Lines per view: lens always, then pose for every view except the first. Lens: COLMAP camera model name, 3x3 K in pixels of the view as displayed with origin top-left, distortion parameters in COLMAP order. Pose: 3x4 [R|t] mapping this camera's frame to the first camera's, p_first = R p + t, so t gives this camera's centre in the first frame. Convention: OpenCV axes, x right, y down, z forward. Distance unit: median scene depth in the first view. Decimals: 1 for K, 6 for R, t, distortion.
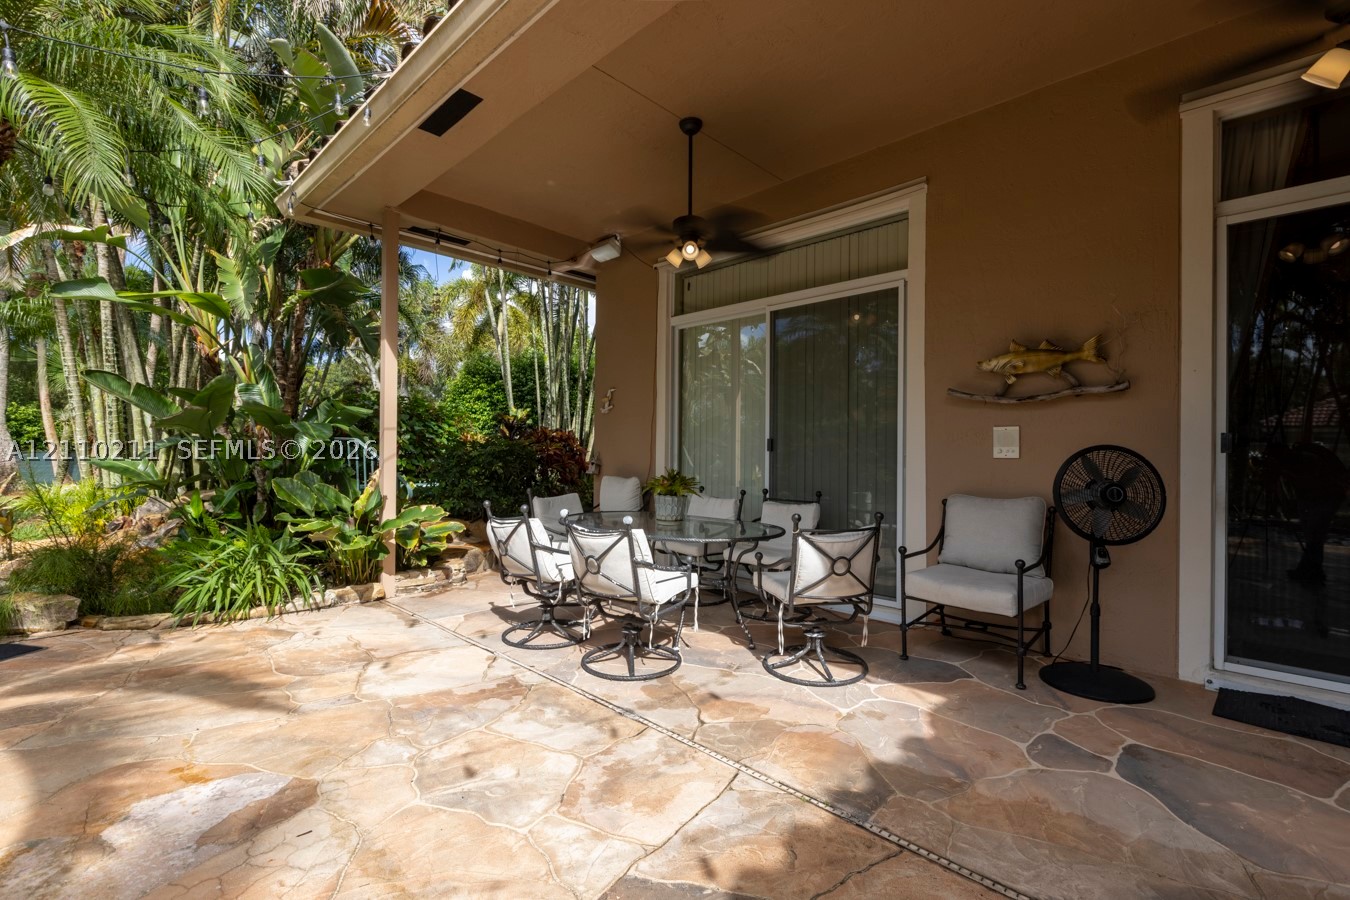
lens RADIAL K [[601.6, 0, 672.5], [0, 601.6, 451.8], [0, 0, 1]] dist [-0.000262, 0.000140]
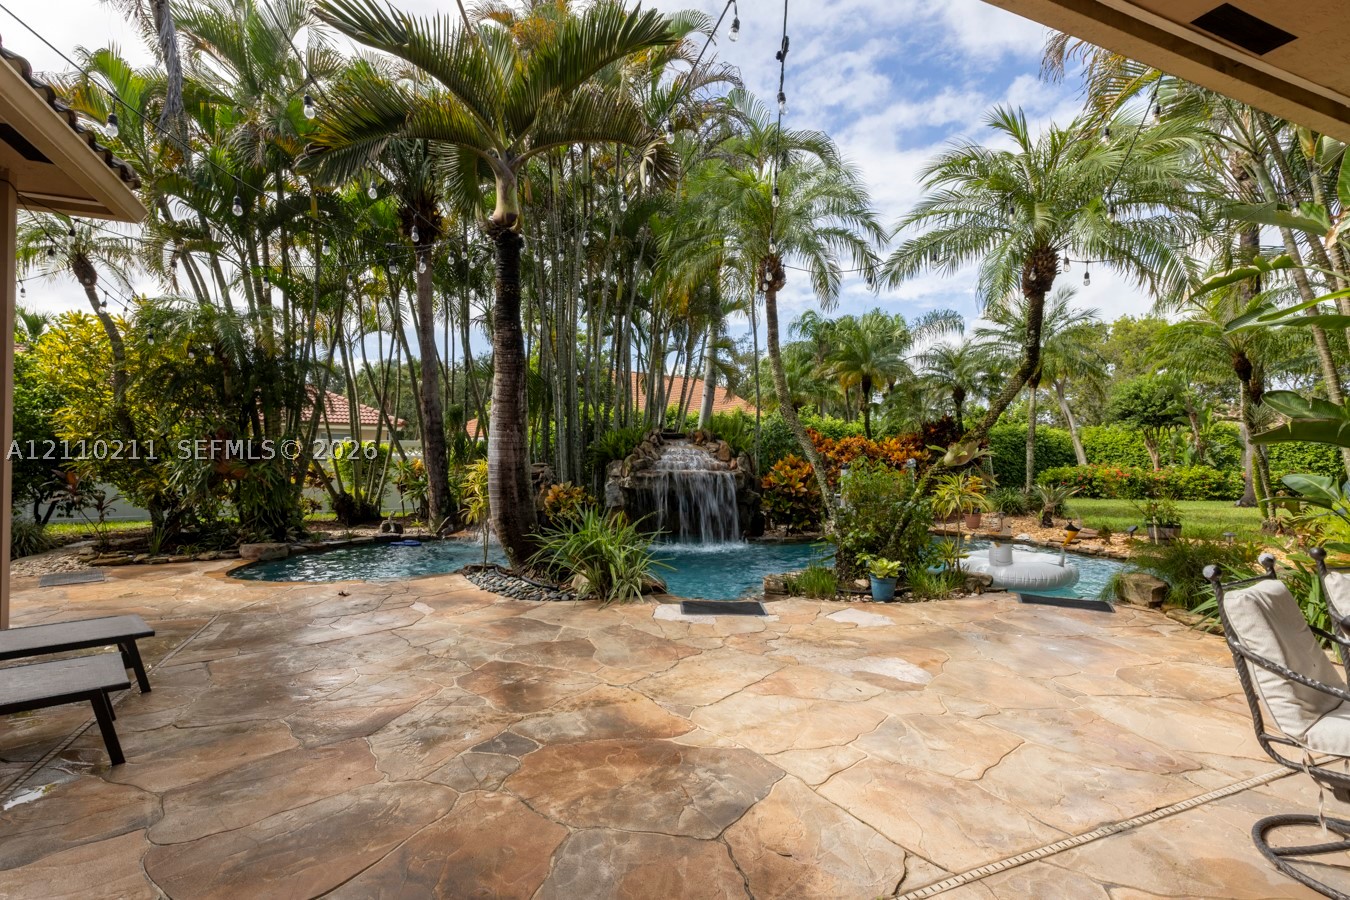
lens RADIAL K [[639.4, 0, 674.1], [0, 639.4, 456.0], [0, 0, 1]] dist [0.001253, 0.000111]
pose [[-0.389590, -0.015553, -0.920857, 0.809943], [-0.007224, 0.999878, -0.013831, 0.002058], [0.920960, 0.001264, -0.389655, 0.780669]]
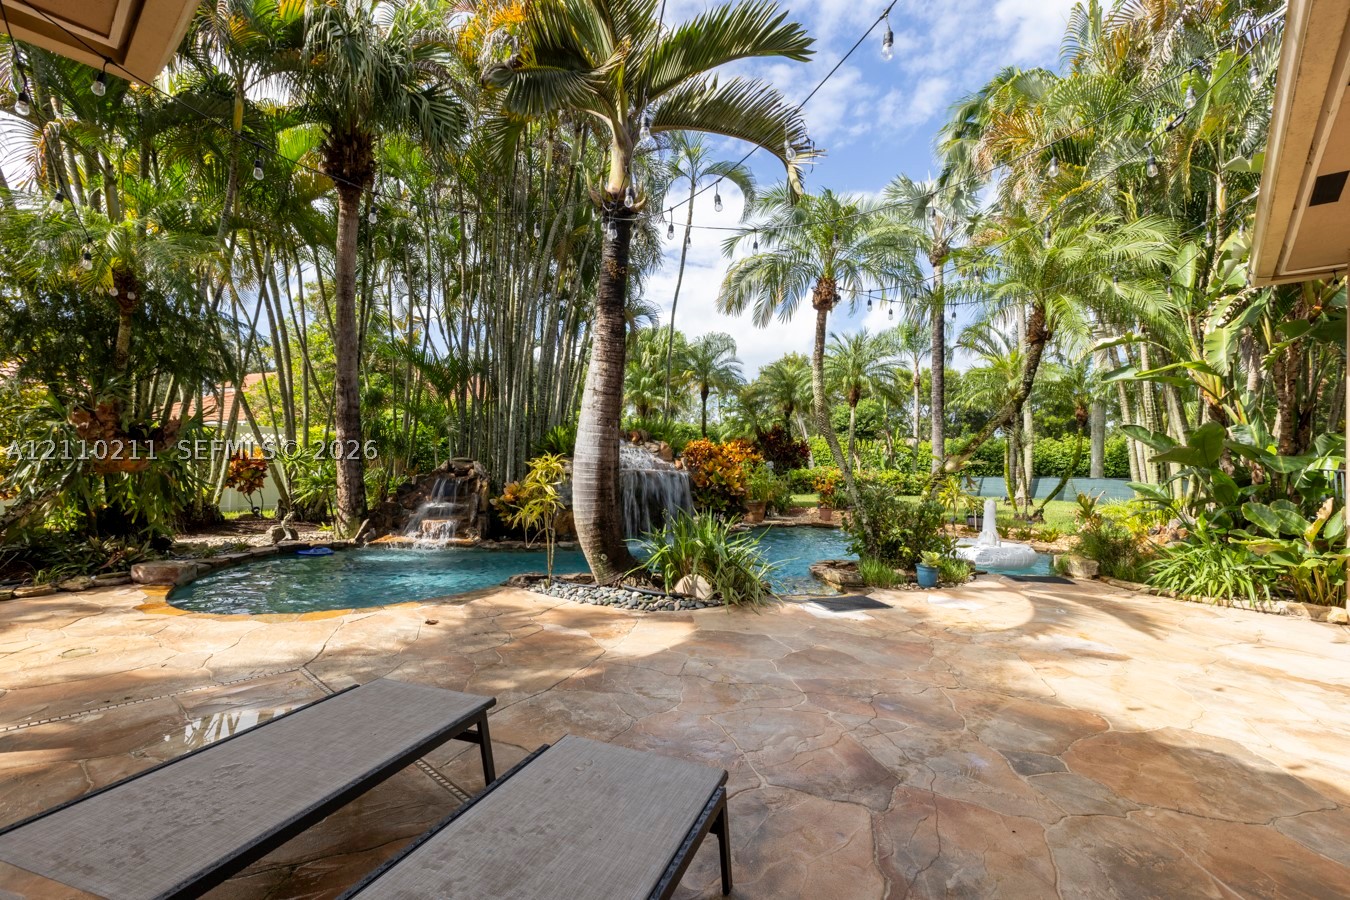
lens RADIAL K [[601.6, 0, 672.5], [0, 601.6, 451.8], [0, 0, 1]] dist [-0.000262, 0.000140]
pose [[0.031269, -0.022726, -0.999253, 0.887518], [-0.029332, 0.999290, -0.023645, 0.006717], [0.999081, 0.030050, 0.030580, -0.343165]]
